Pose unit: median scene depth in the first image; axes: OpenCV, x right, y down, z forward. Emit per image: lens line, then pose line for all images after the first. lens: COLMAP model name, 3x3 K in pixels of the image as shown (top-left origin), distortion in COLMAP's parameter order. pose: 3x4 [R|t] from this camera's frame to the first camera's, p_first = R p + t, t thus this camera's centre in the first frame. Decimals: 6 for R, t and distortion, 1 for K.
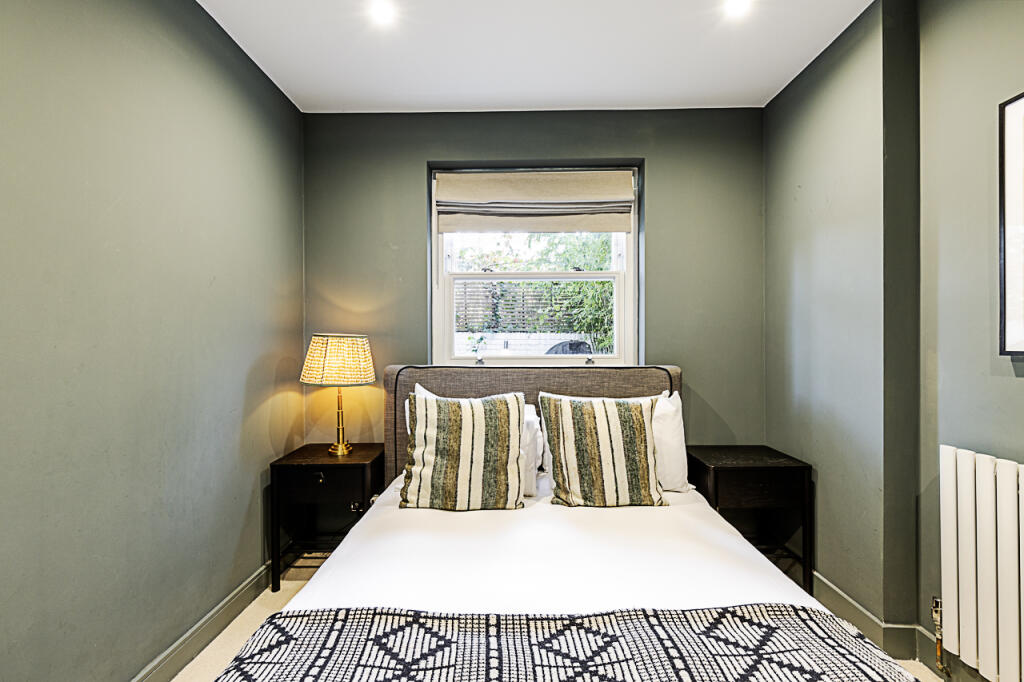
lens RADIAL K [[458.3, 0, 512.0], [0, 458.3, 341.0], [0, 0, 1]] dist [-0.000052, 0.000514]
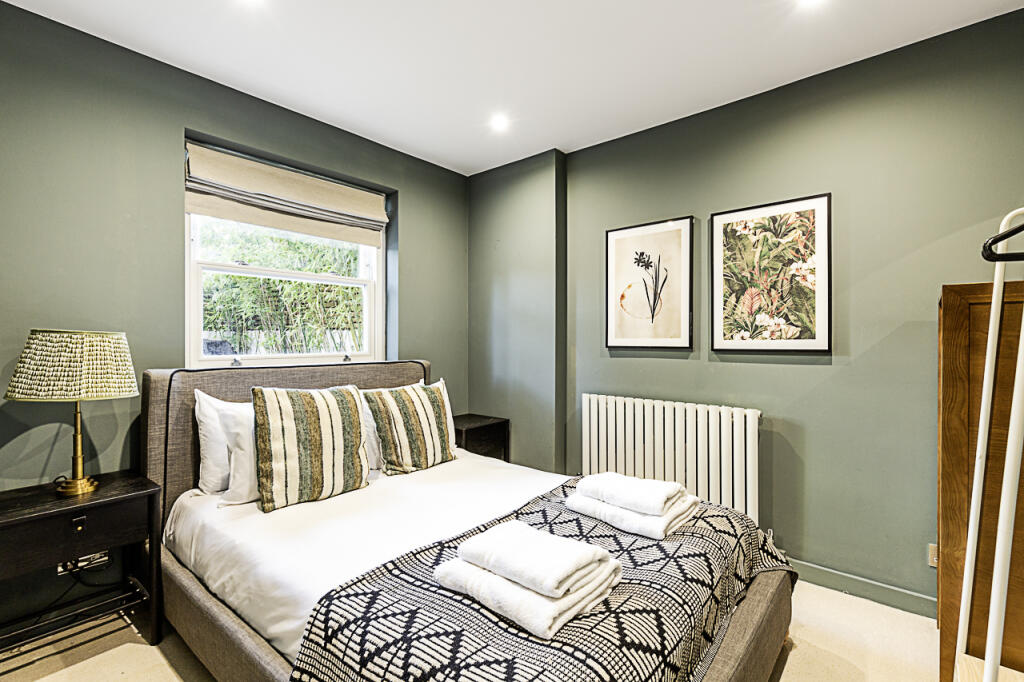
lens RADIAL K [[476.1, 0, 500.5], [0, 476.1, 337.7], [0, 0, 1]] dist [0.017398, -0.000032]
pose [[0.631095, 0.008229, 0.775662, -0.562803], [-0.002886, 0.999962, -0.008261, 0.001987], [-0.775700, 0.002975, 0.631095, -0.011724]]
